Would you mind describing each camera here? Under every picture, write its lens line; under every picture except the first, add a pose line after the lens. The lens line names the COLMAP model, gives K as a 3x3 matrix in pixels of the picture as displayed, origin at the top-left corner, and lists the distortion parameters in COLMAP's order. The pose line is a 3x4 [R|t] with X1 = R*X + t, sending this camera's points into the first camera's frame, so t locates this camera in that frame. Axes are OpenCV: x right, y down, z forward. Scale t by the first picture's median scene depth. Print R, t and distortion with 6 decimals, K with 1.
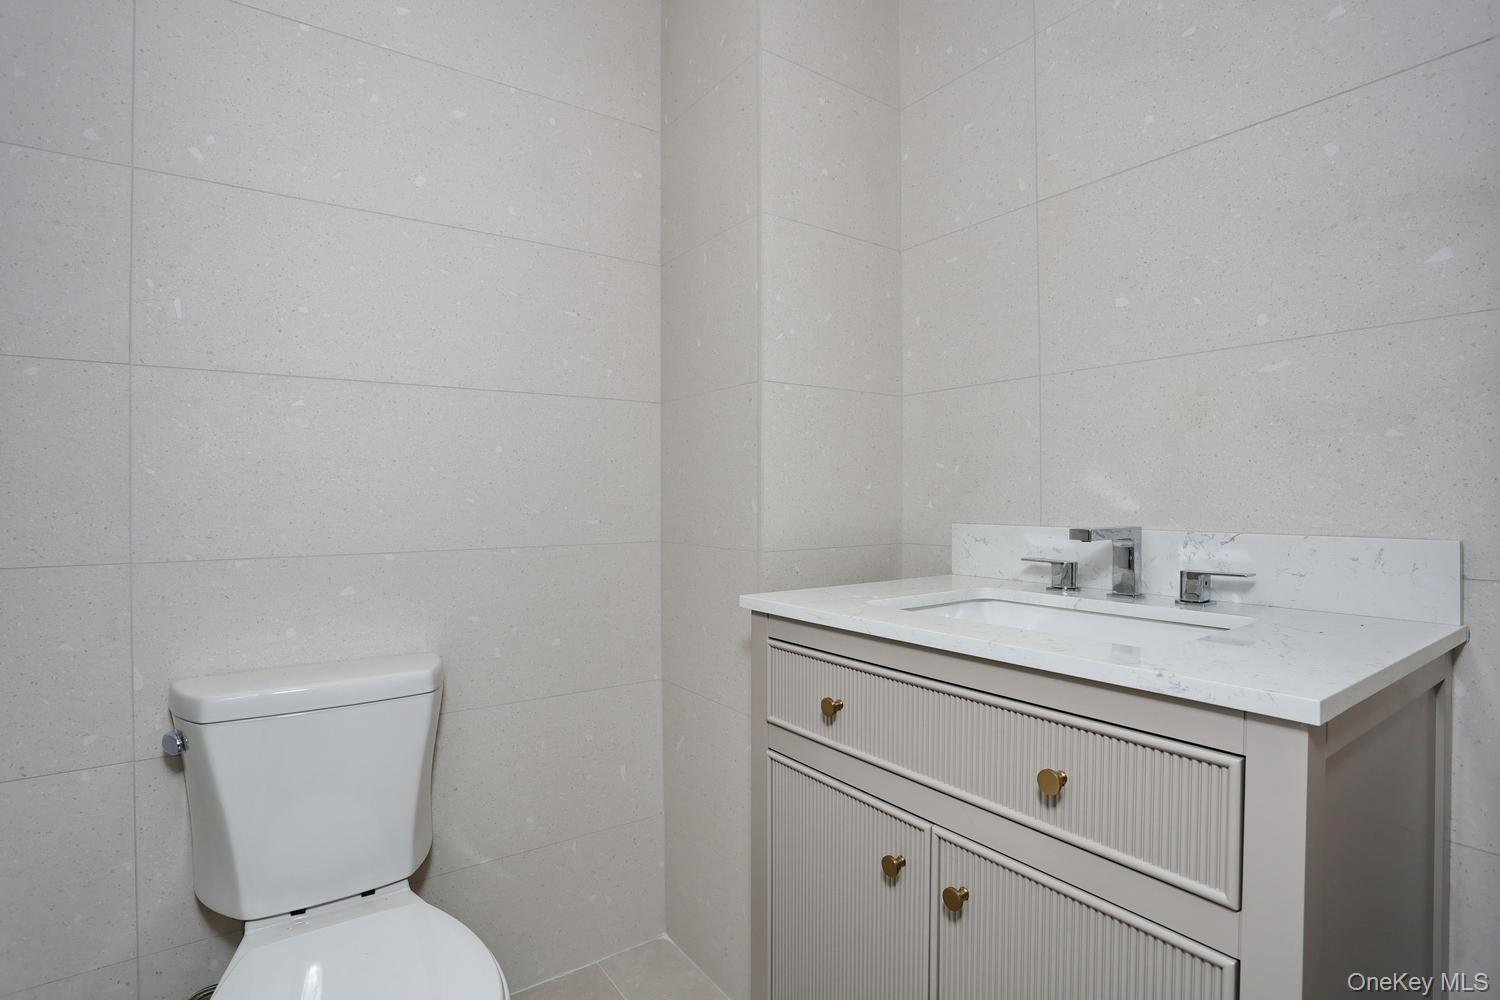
lens RADIAL K [[719.8, 0, 750.7], [0, 719.8, 493.5], [0, 0, 1]] dist [-0.033169, 0.003006]
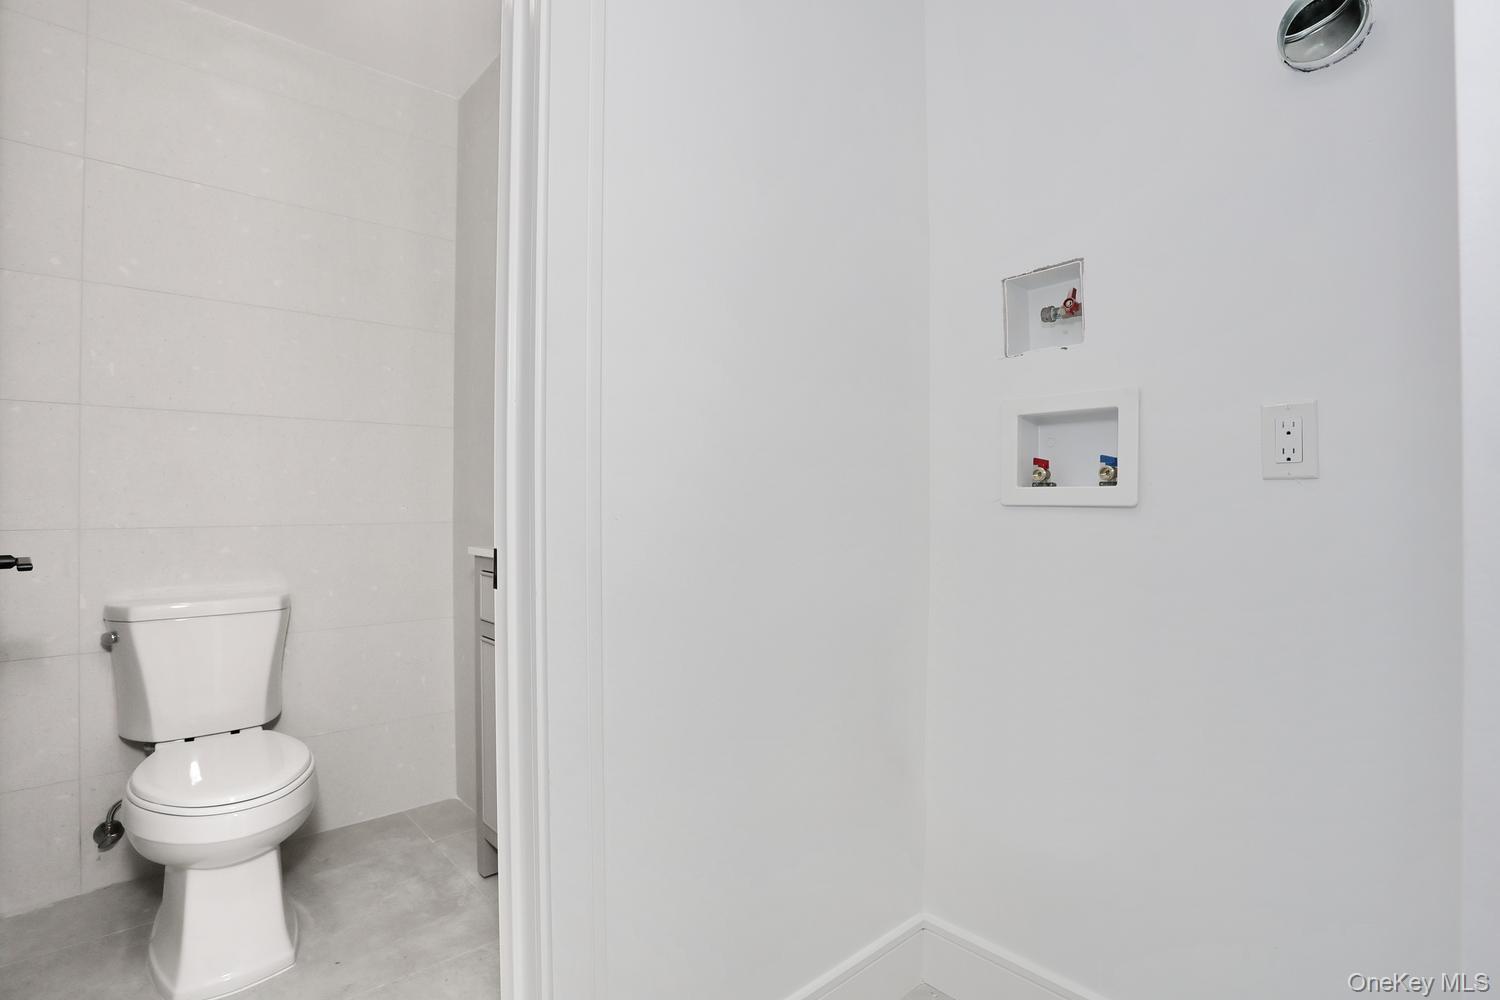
lens RADIAL K [[719.8, 0, 755.1], [0, 719.8, 496.0], [0, 0, 1]] dist [-0.033169, 0.003006]
pose [[0.992382, 0.006001, 0.123049, 0.443281], [-0.005315, 0.999968, -0.005898, 0.025143], [-0.123080, 0.005199, 0.992383, -0.762647]]
